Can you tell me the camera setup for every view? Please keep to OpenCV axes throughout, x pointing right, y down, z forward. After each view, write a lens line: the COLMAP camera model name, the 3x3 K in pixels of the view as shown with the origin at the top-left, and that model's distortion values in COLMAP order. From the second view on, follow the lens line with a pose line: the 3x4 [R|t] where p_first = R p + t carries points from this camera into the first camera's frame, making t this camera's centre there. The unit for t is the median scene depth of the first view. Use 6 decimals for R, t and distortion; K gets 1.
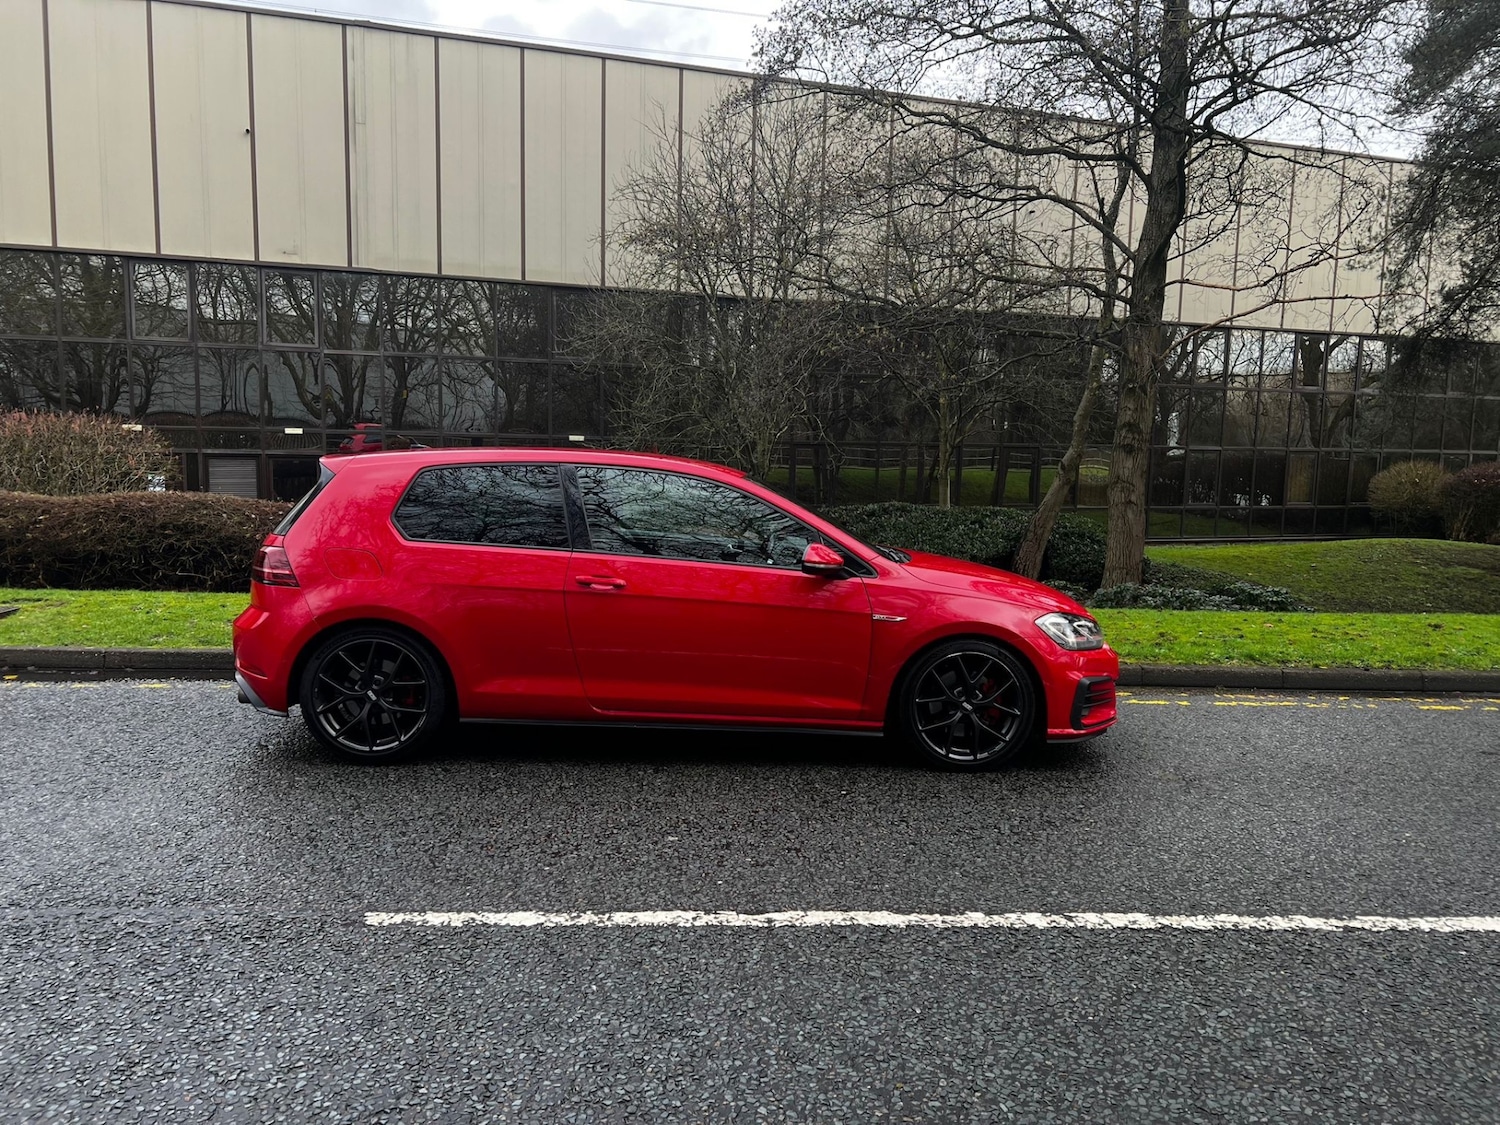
lens RADIAL K [[1136.1, 0, 754.2], [0, 1136.1, 554.2], [0, 0, 1]] dist [0.053437, -0.061400]
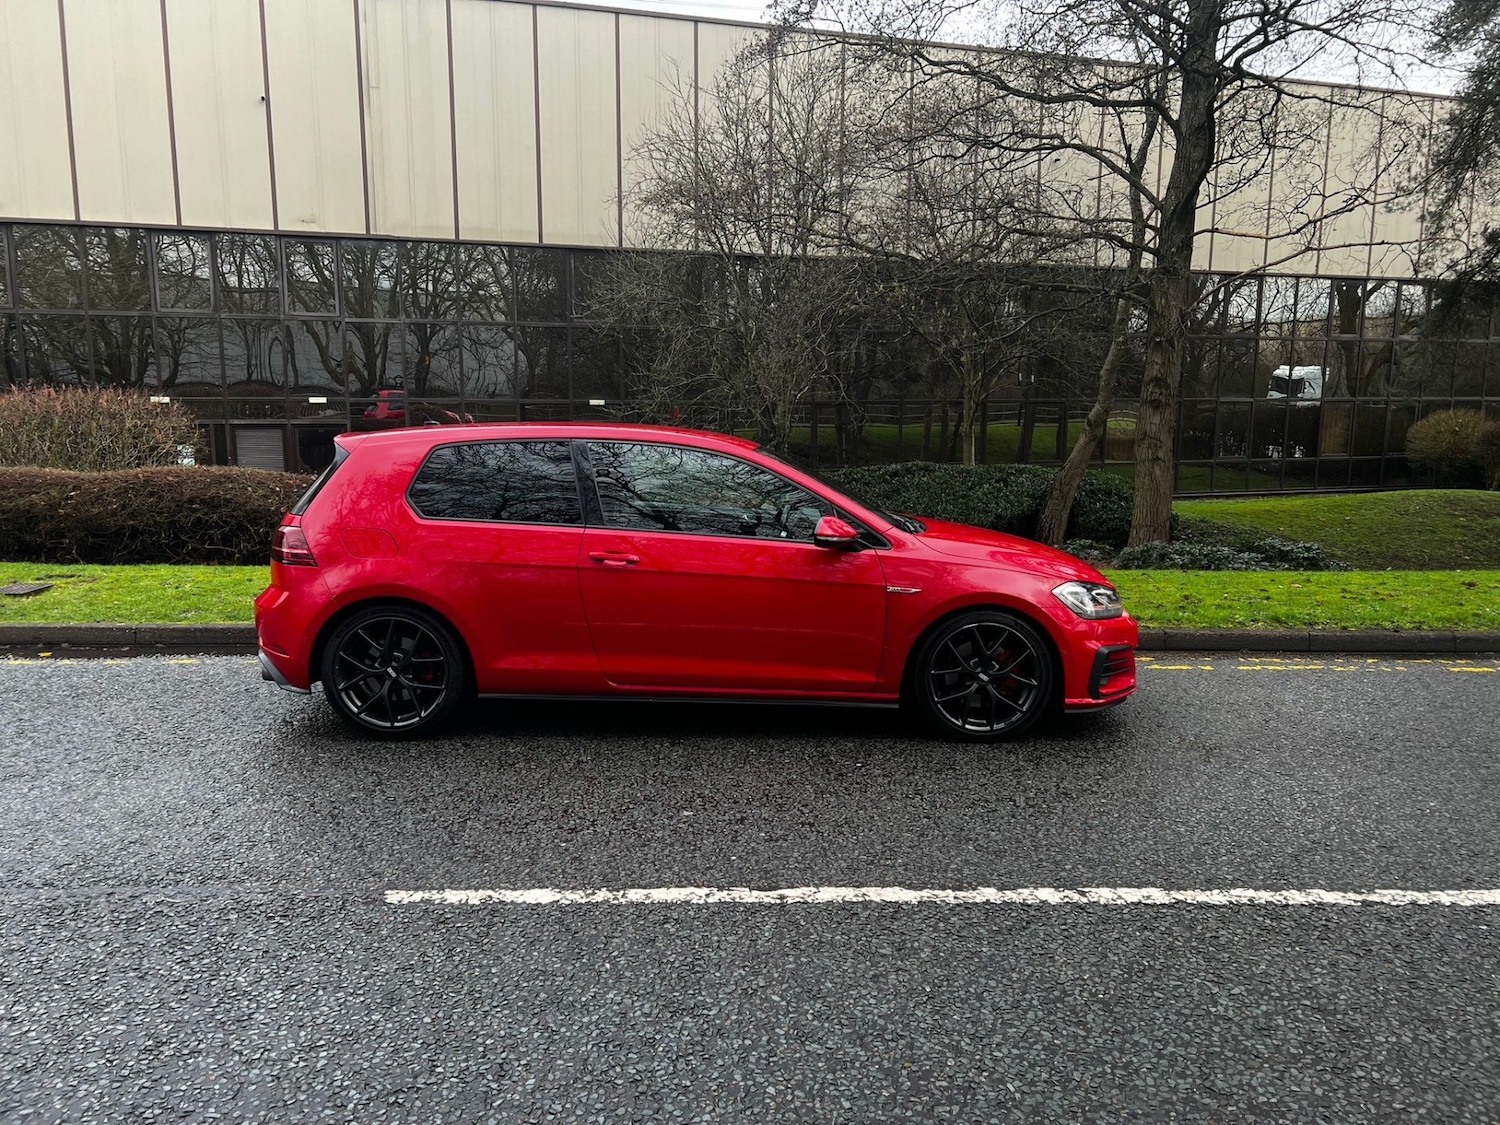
lens RADIAL K [[1136.1, 0, 740.9], [0, 1136.1, 562.4], [0, 0, 1]] dist [0.053437, -0.061400]
pose [[0.999328, -0.013240, -0.034183, 0.010171], [0.014699, 0.998976, 0.042785, -0.011953], [0.033581, -0.043259, 0.998499, 0.003205]]
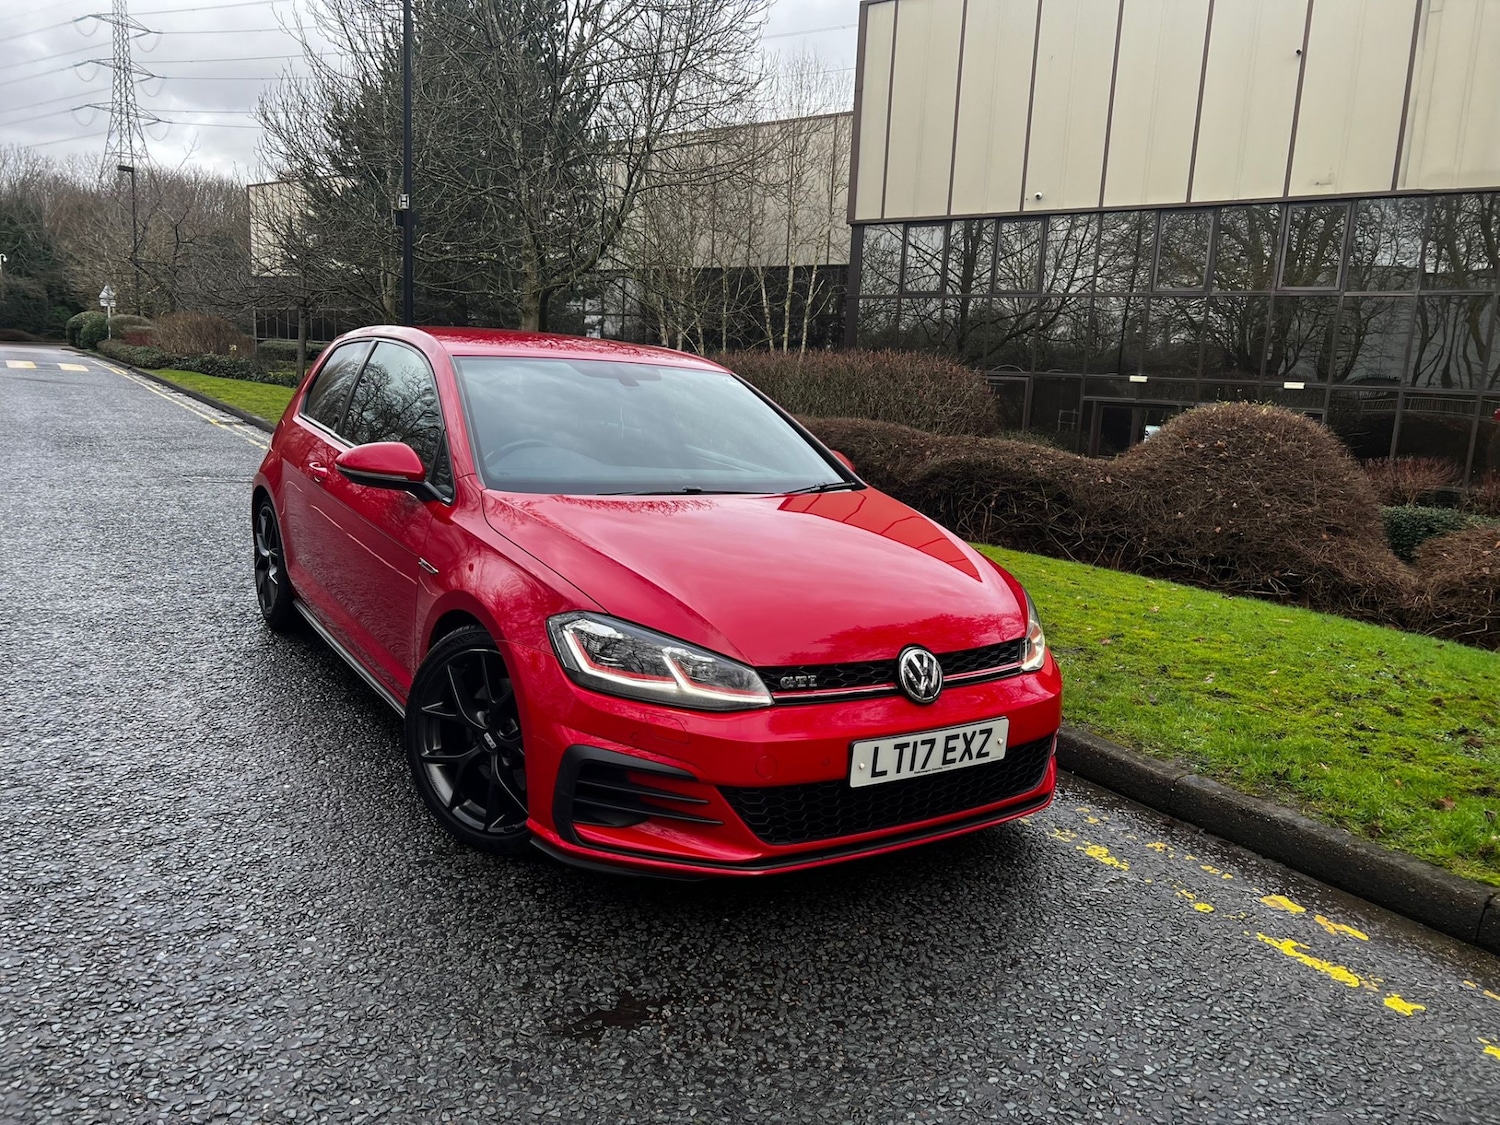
lens RADIAL K [[1136.1, 0, 751.5], [0, 1136.1, 565.2], [0, 0, 1]] dist [0.053437, -0.061400]
pose [[0.499958, 0.154712, -0.852119, 0.738718], [-0.127484, 0.986343, 0.104285, -0.037191], [0.856616, 0.056493, 0.512853, 0.788620]]
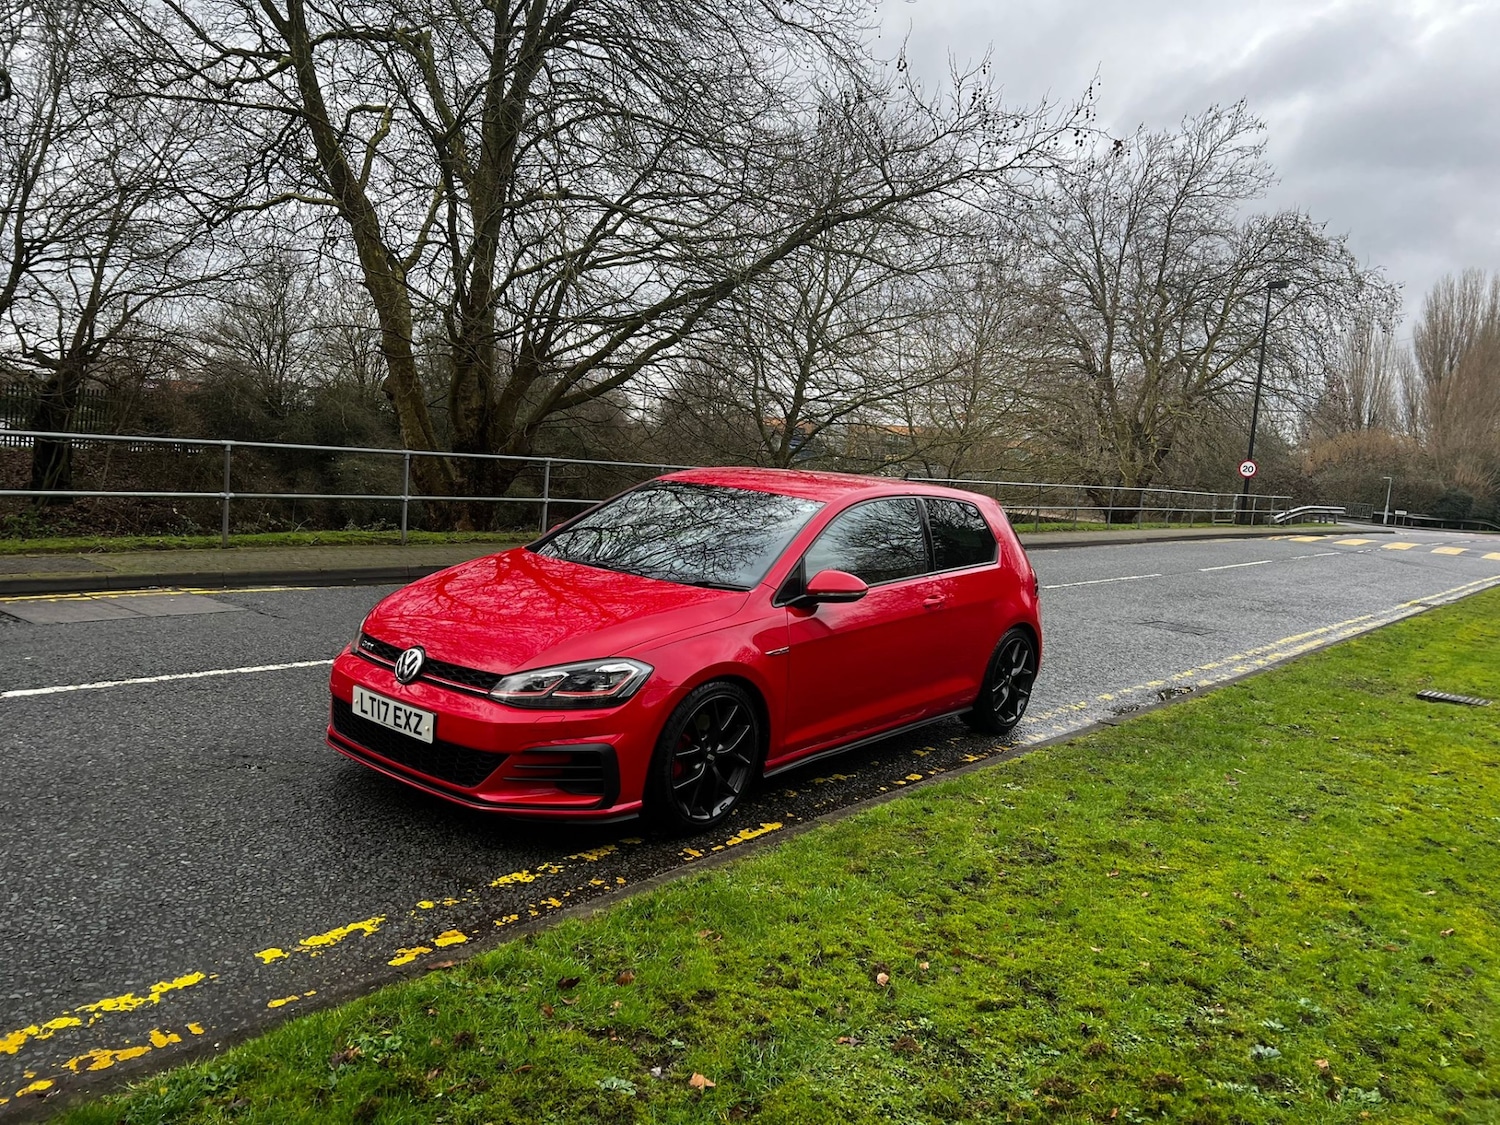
lens RADIAL K [[1136.1, 0, 759.5], [0, 1136.1, 563.4], [0, 0, 1]] dist [0.053437, -0.061400]
pose [[-0.663699, -0.003173, -0.747993, 0.772341], [-0.170592, 0.974279, 0.147234, -0.182558], [0.728287, 0.225321, -0.647169, 1.907998]]
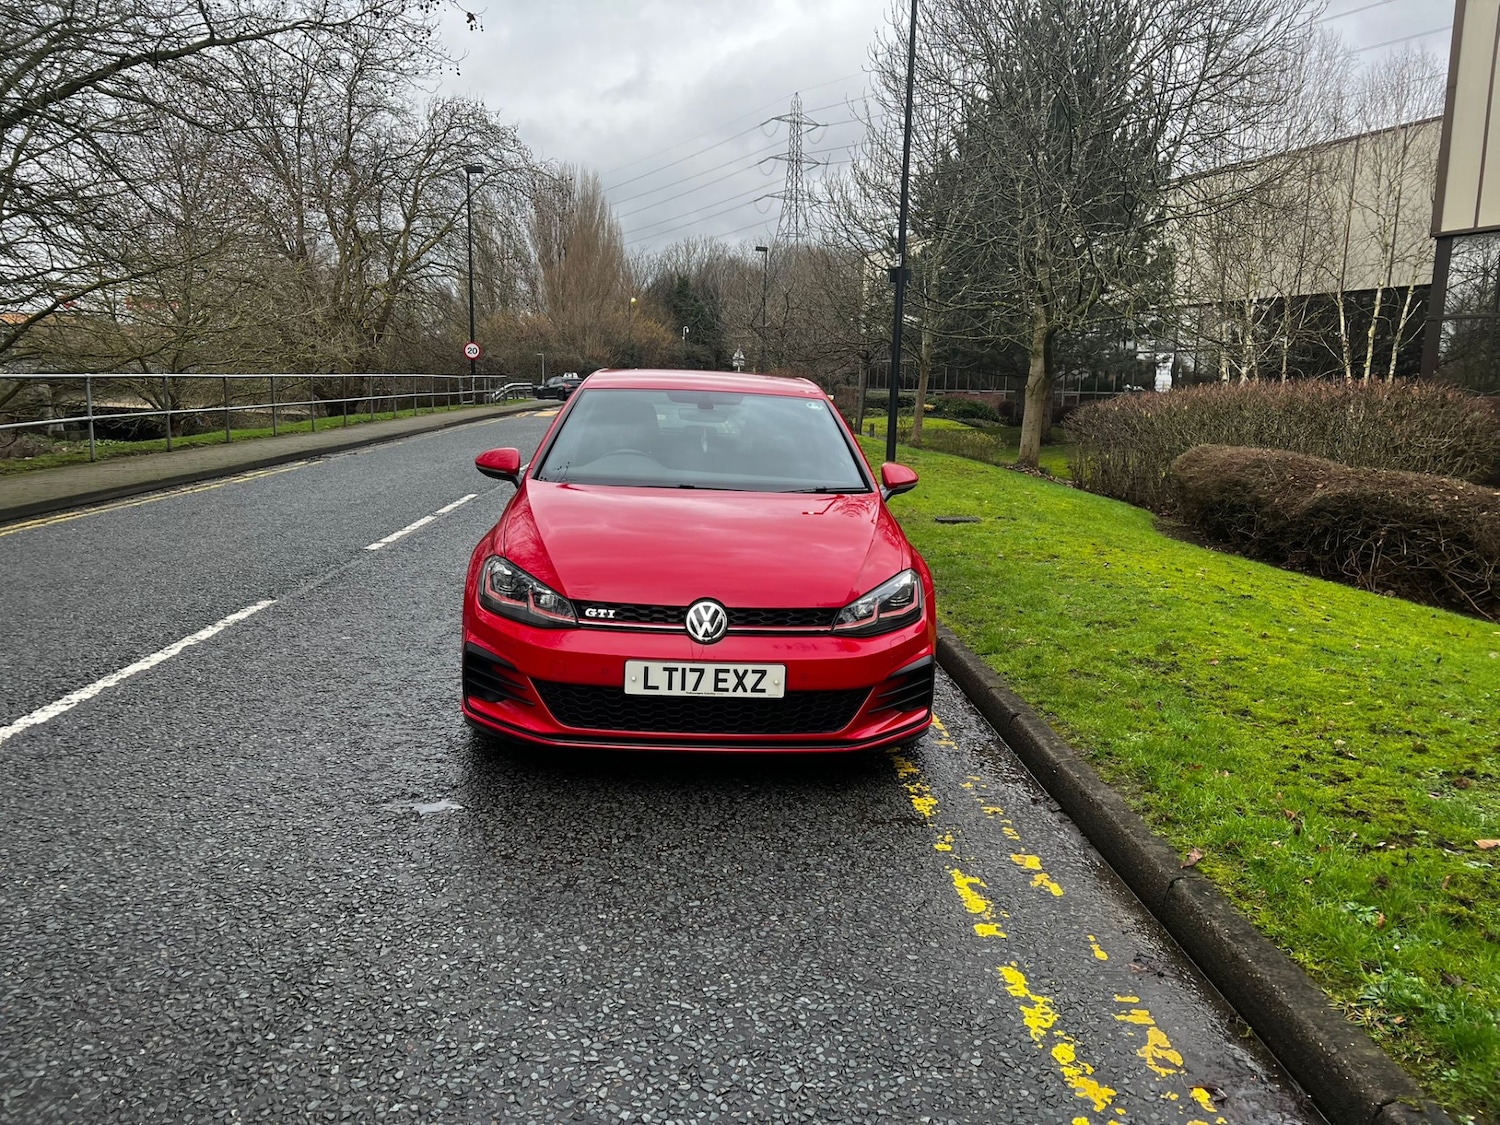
lens RADIAL K [[1136.1, 0, 754.3], [0, 1136.1, 570.9], [0, 0, 1]] dist [0.053437, -0.061400]
pose [[0.000233, 0.140179, -0.990126, 1.029532], [-0.127353, 0.982068, 0.139008, -0.071821], [0.991857, 0.126063, 0.018081, 1.177349]]
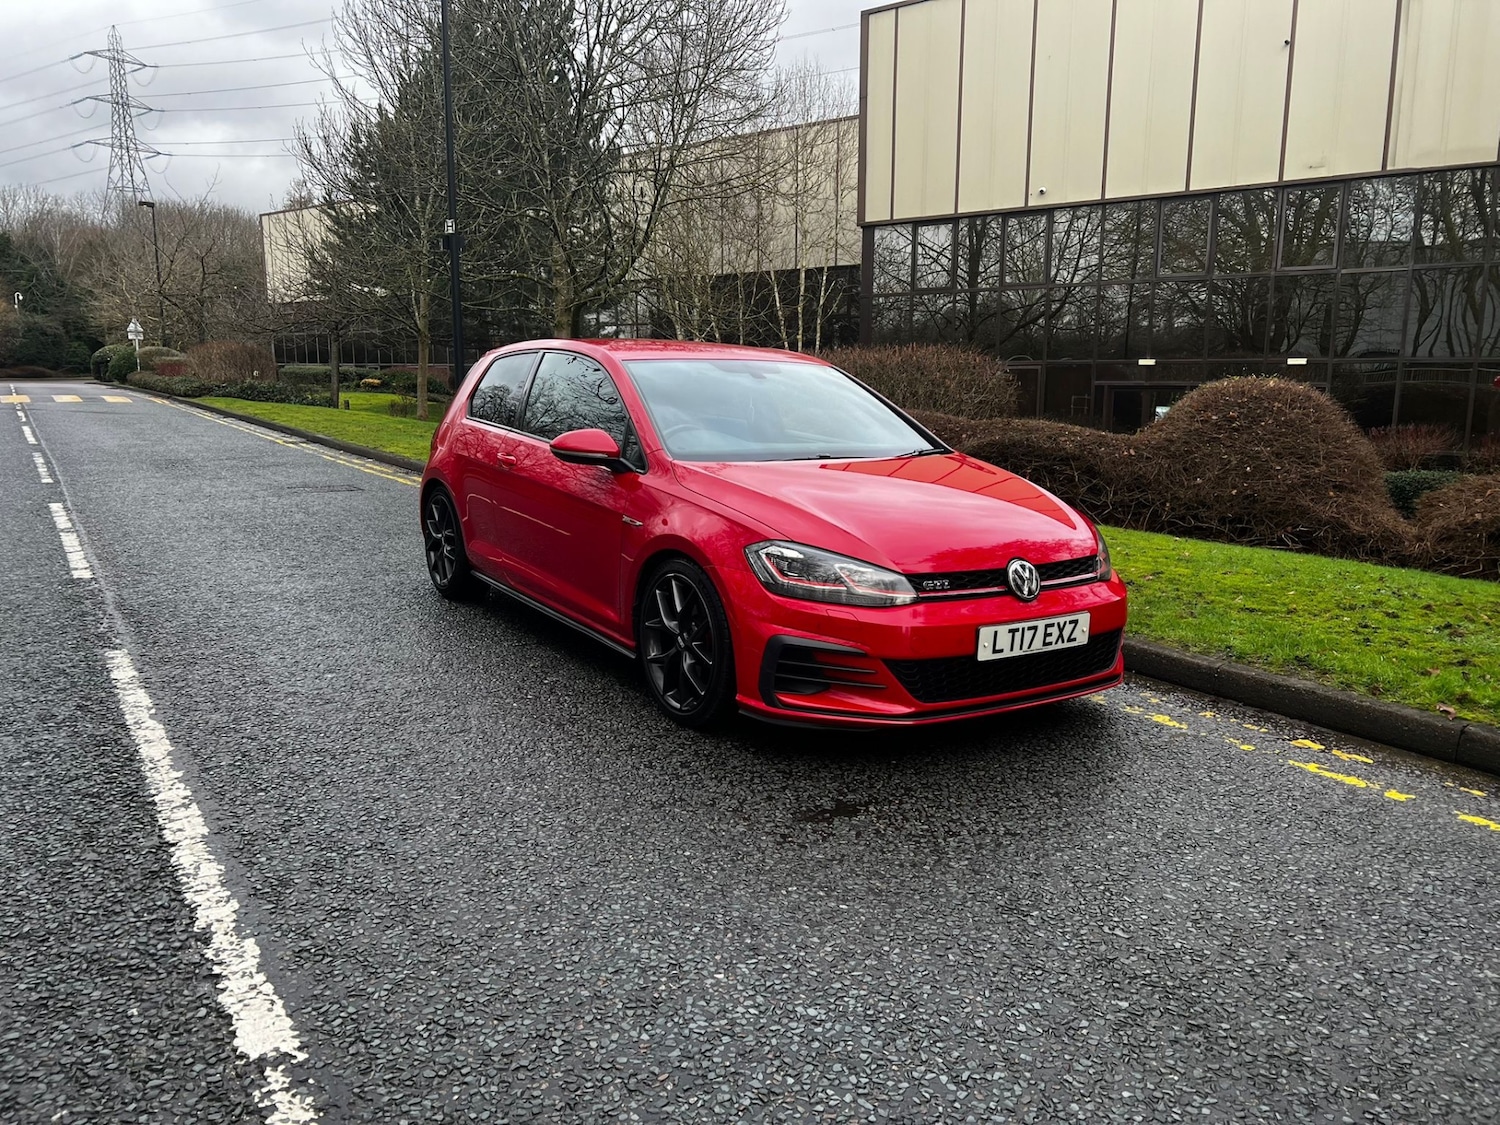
lens RADIAL K [[1136.1, 0, 761.5], [0, 1136.1, 561.4], [0, 0, 1]] dist [0.053437, -0.061400]
pose [[0.504799, 0.126247, -0.853955, 0.859167], [-0.081776, 0.991793, 0.098284, -0.005100], [0.859355, 0.020219, 0.510980, 0.620726]]
